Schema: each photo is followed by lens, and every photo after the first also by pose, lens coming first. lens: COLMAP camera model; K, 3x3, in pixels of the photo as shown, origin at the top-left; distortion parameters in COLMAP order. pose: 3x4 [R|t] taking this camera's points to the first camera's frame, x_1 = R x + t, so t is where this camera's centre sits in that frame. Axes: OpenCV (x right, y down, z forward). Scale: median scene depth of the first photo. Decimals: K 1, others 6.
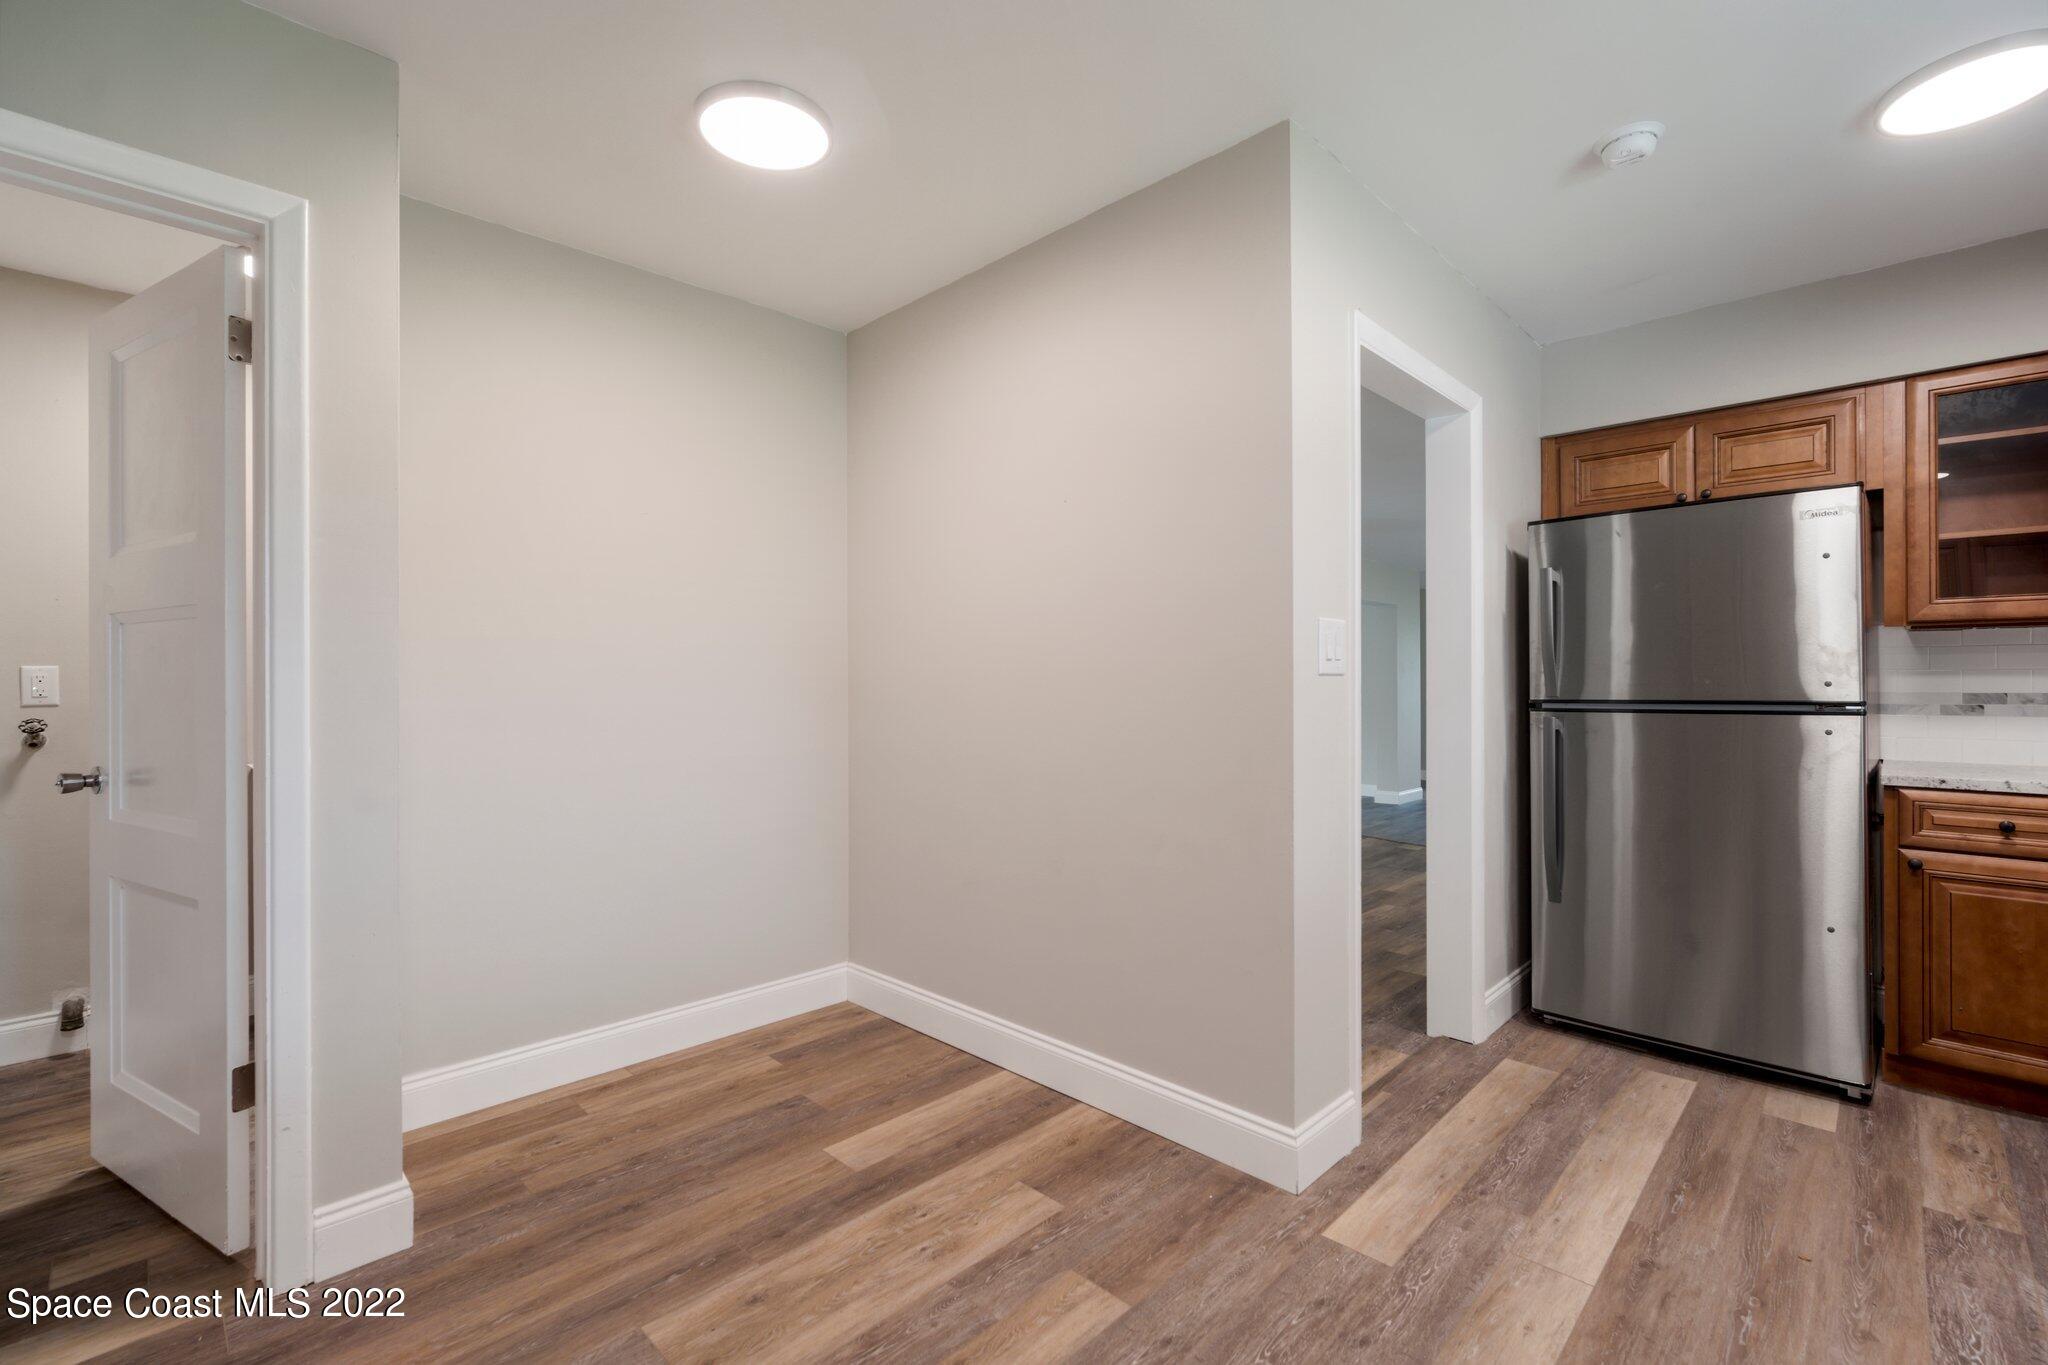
lens RADIAL K [[901.3, 0, 1037.2], [0, 901.3, 678.5], [0, 0, 1]] dist [-0.013703, 0.004714]
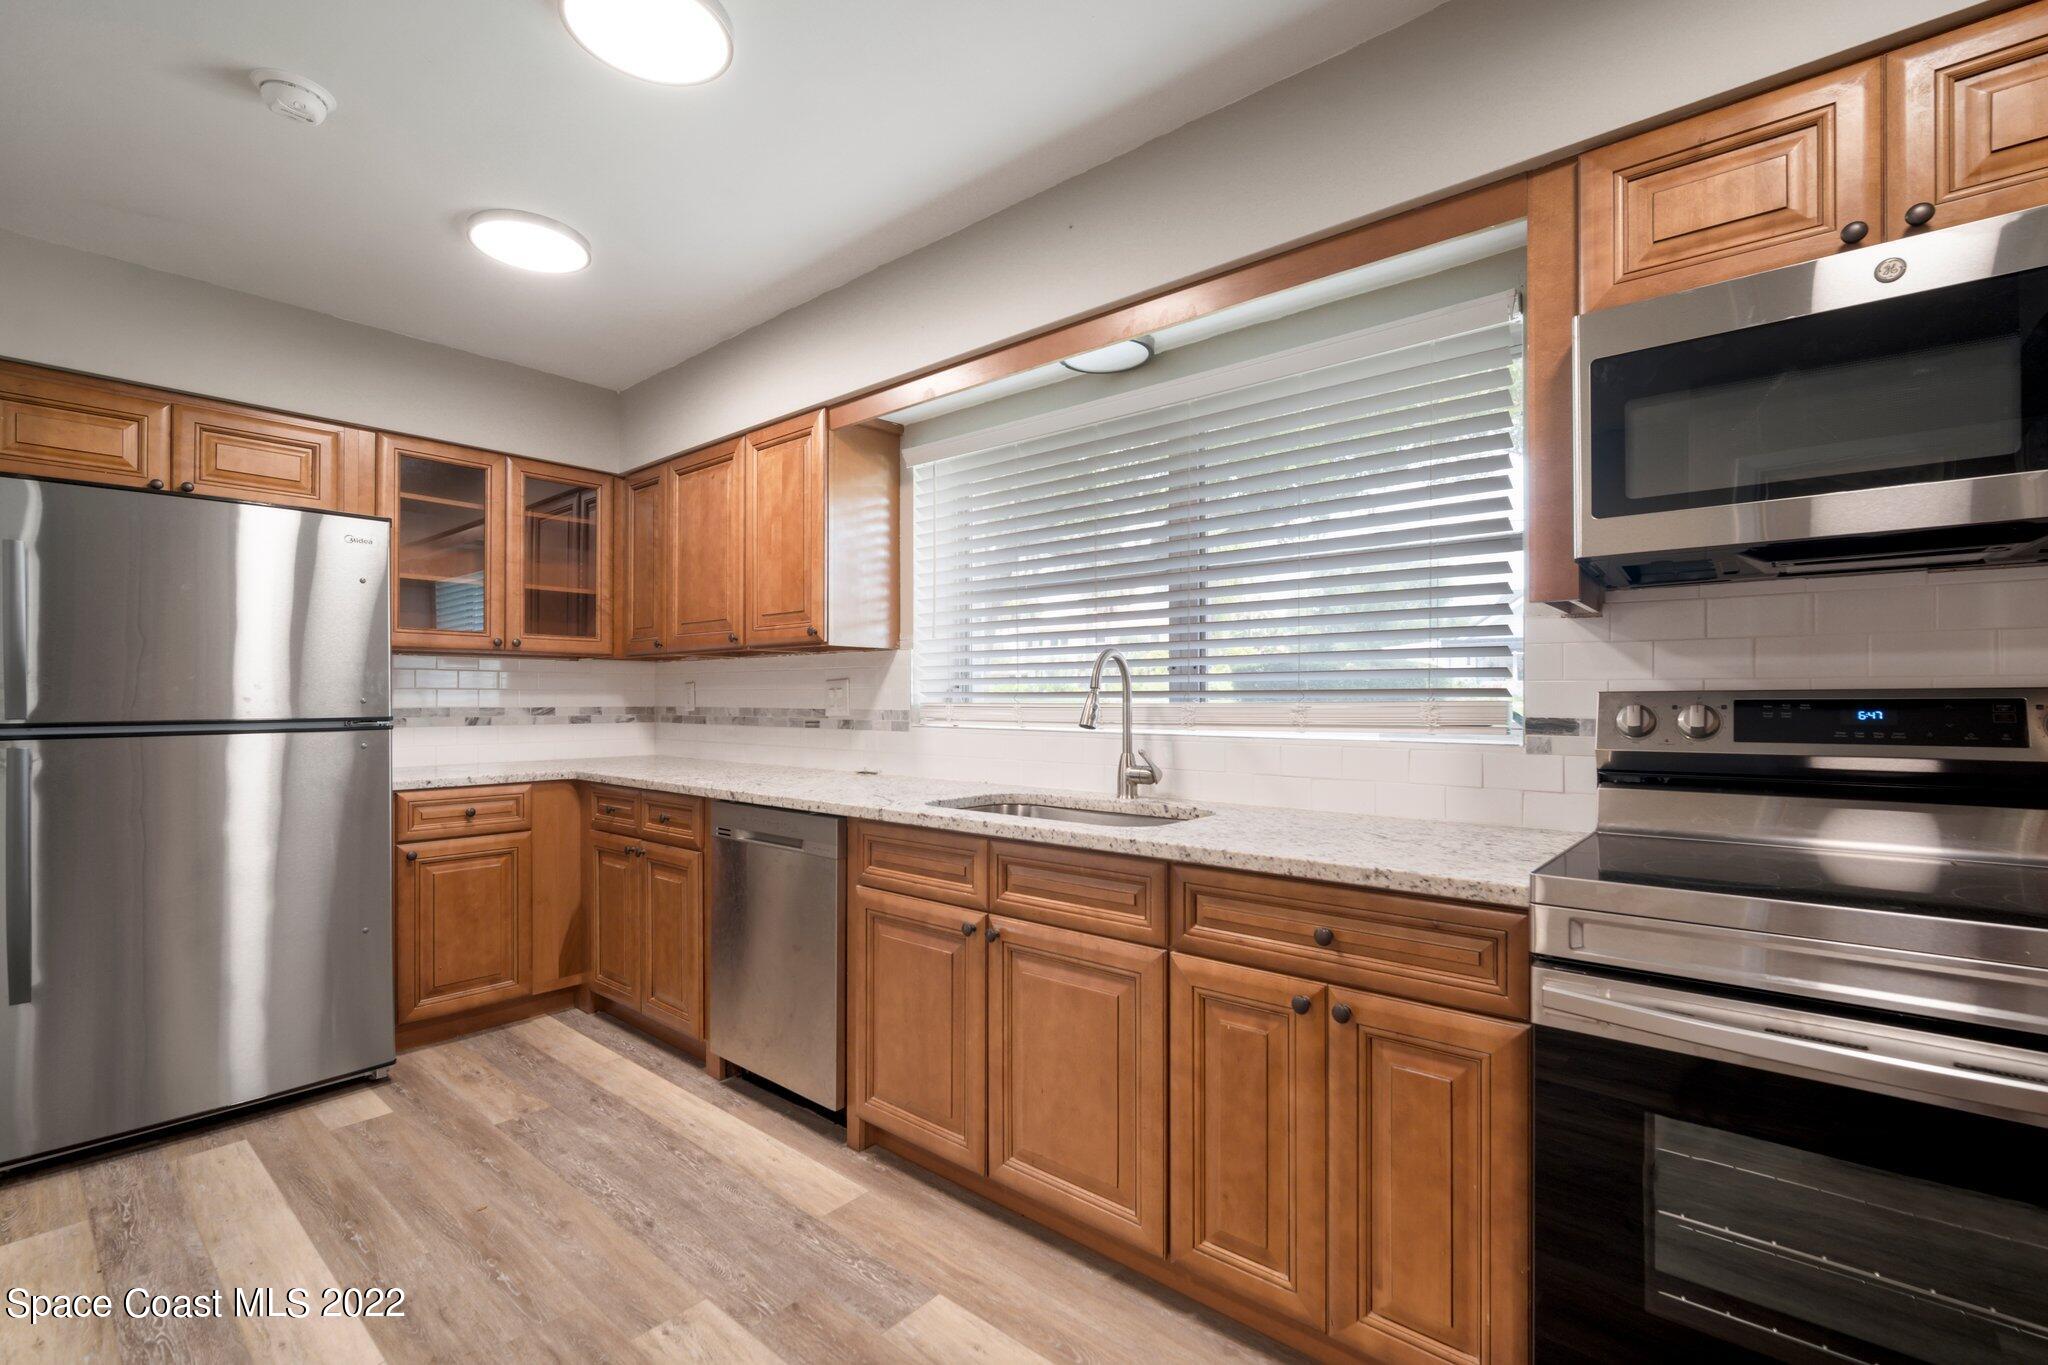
lens RADIAL K [[901.3, 0, 1016.0], [0, 901.3, 690.8], [0, 0, 1]] dist [-0.013703, 0.004714]
pose [[-0.072264, 0.010309, 0.997332, -0.248915], [-0.003331, 0.999939, -0.010577, 0.002985], [-0.997380, -0.004086, -0.072226, 0.313296]]
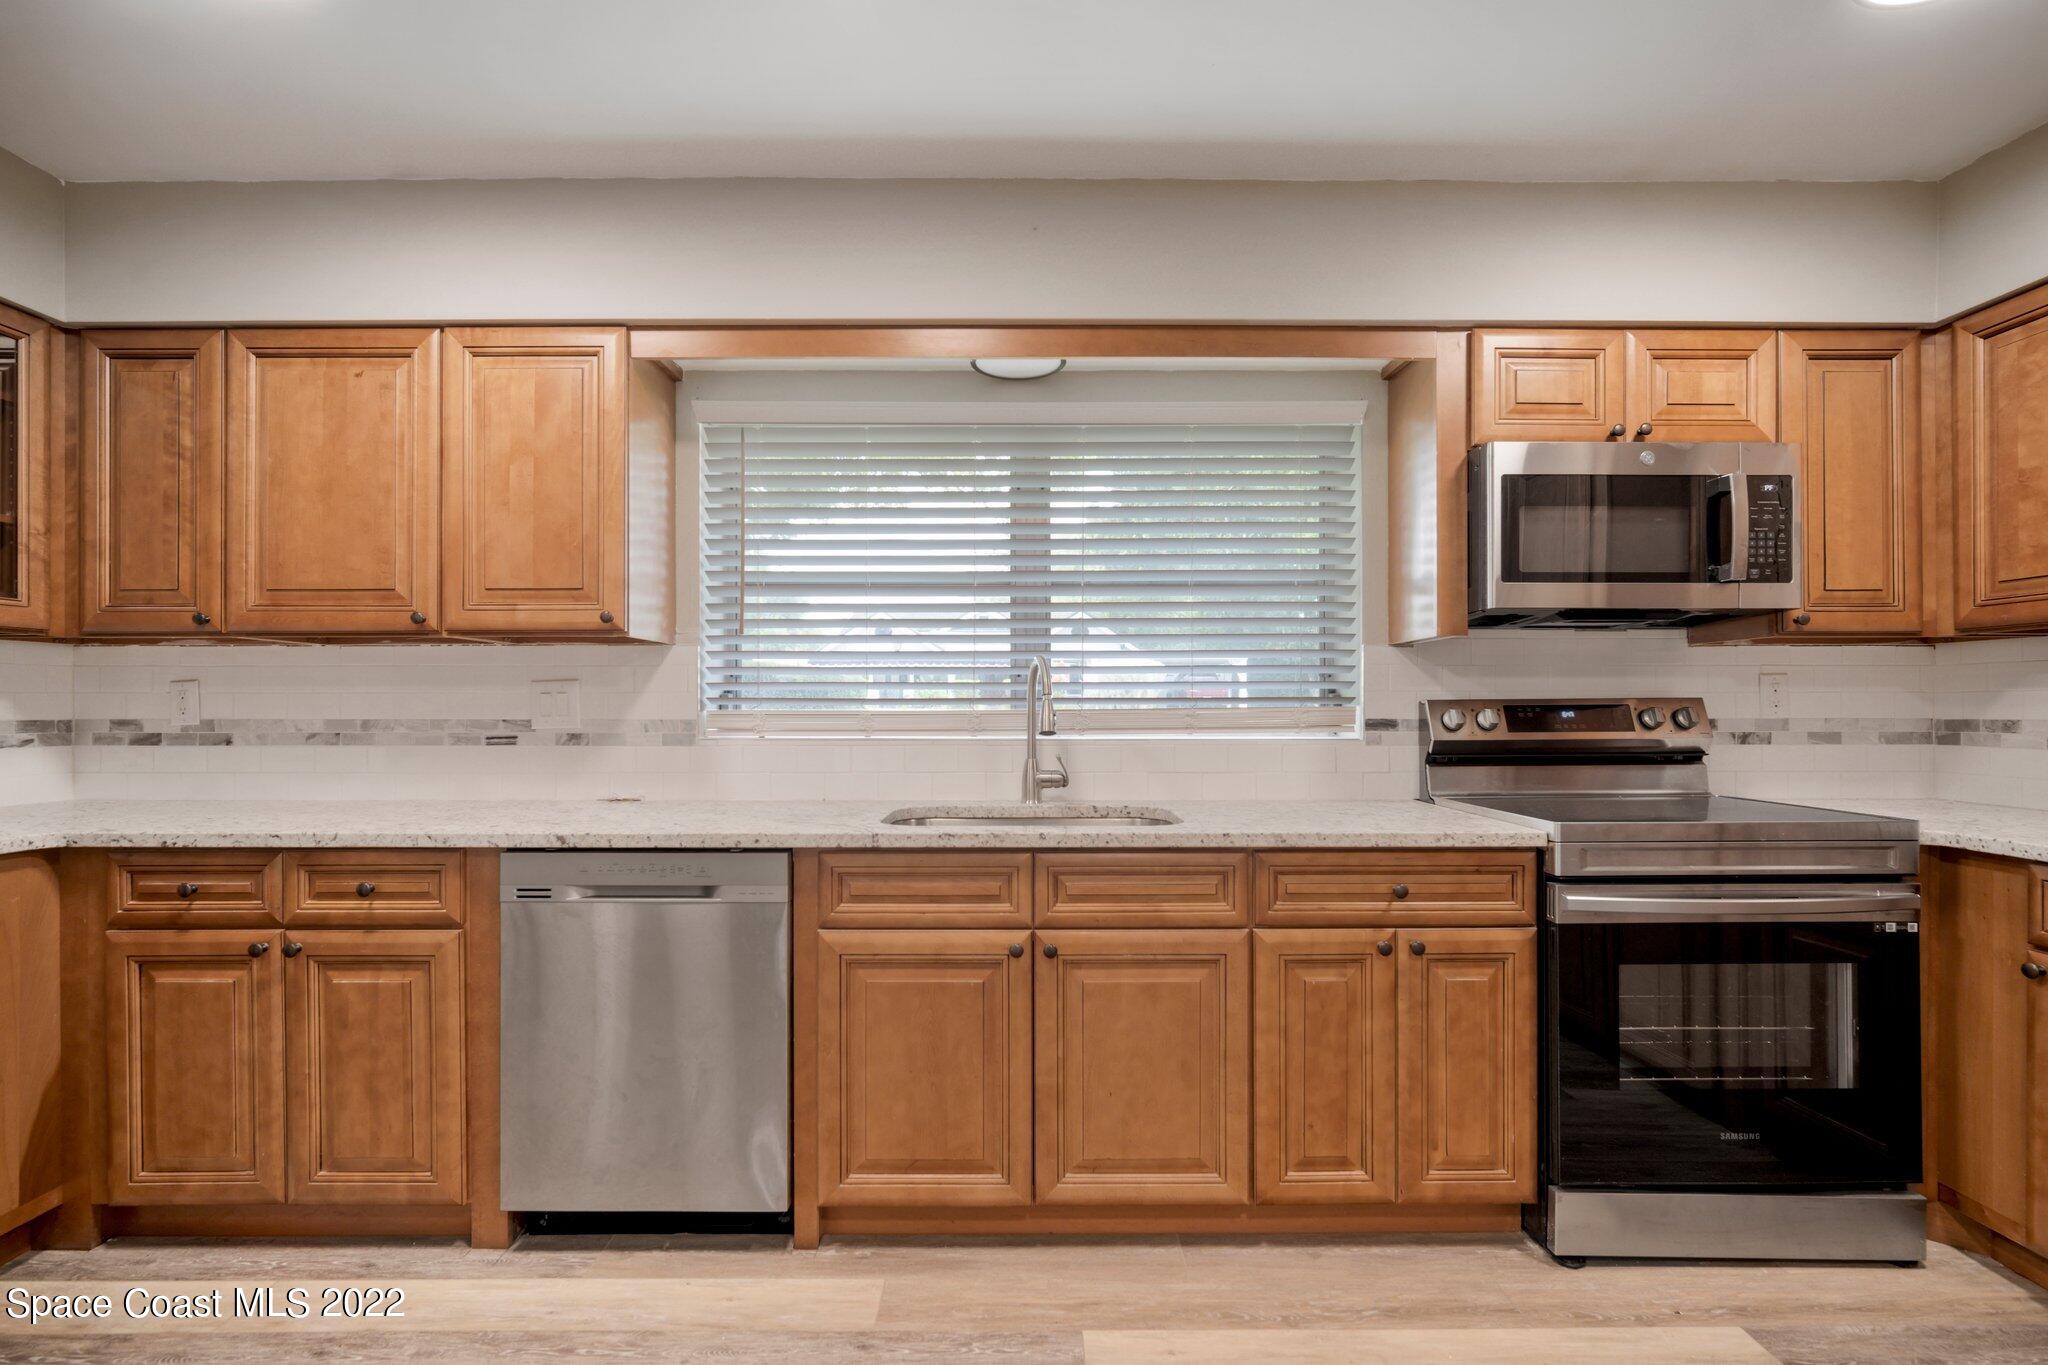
lens RADIAL K [[901.3, 0, 1011.0], [0, 901.3, 703.5], [0, 0, 1]] dist [-0.013703, 0.004714]
pose [[-0.705677, 0.004029, 0.708522, 0.030355], [-0.000125, 0.999983, -0.005810, 0.004593], [-0.708533, -0.004188, -0.705665, 0.844721]]
